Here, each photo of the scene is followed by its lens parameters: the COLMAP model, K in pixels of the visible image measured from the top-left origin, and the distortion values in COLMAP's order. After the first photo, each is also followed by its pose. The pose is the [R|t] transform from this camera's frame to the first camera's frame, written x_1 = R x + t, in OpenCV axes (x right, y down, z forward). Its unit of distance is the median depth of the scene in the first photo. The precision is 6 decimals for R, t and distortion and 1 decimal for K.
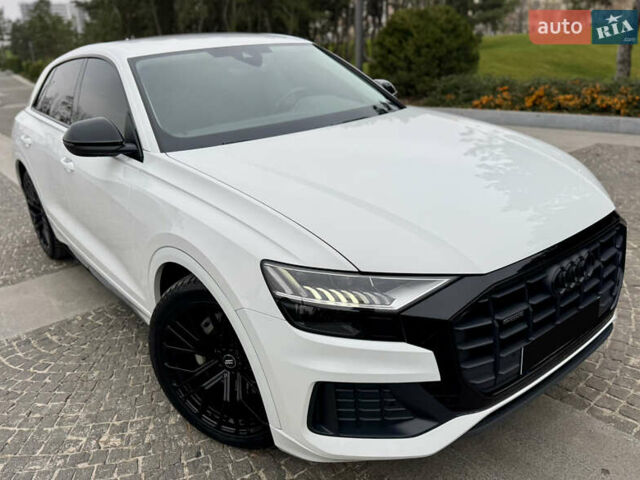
lens RADIAL K [[451.5, 0, 305.3], [0, 451.5, 240.1], [0, 0, 1]] dist [0.025222, -0.000234]
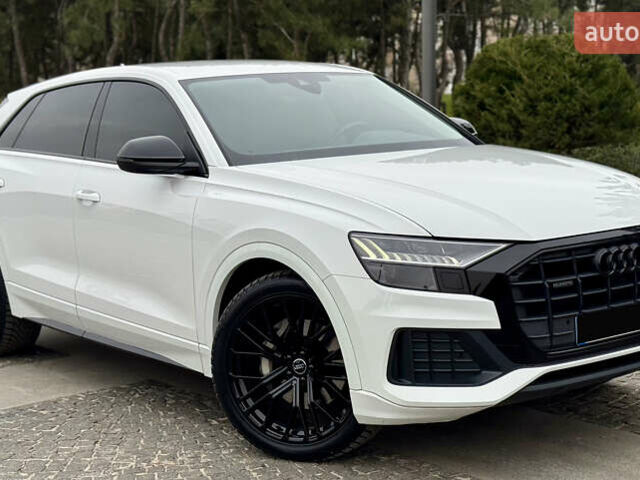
lens RADIAL K [[1151.6, 0, 319.9], [0, 1151.6, 304.8], [0, 0, 1]] dist [0.098427, 0.236984]
pose [[0.999440, 0.024930, 0.022309, -0.172243], [-0.018965, 0.971554, -0.236057, 0.682991], [-0.027559, 0.235501, 0.971483, -1.362549]]
